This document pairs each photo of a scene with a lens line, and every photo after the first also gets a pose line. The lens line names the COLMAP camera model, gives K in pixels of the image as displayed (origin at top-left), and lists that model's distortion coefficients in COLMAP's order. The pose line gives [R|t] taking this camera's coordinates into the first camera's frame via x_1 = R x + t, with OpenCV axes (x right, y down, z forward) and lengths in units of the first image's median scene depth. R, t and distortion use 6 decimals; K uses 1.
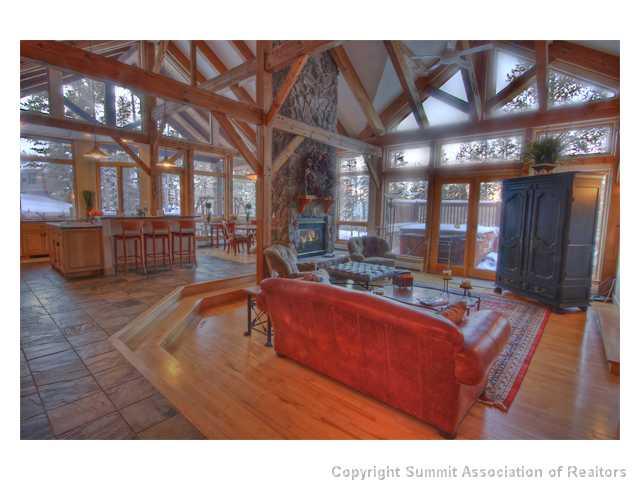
lens RADIAL K [[310.0, 0, 320.0], [0, 310.0, 240.0], [0, 0, 1]] dist [0.000939, 0.000092]
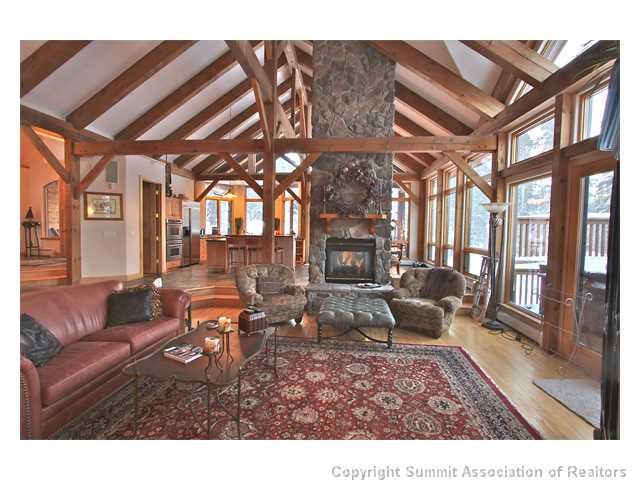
lens RADIAL K [[275.5, 0, 320.0], [0, 275.5, 240.0], [0, 0, 1]] dist [0.001104, 0.000168]
pose [[0.594464, 0.030564, -0.803541, 0.492868], [-0.078398, 0.996720, -0.020087, -0.043677], [0.800291, 0.074937, 0.594911, 0.417208]]
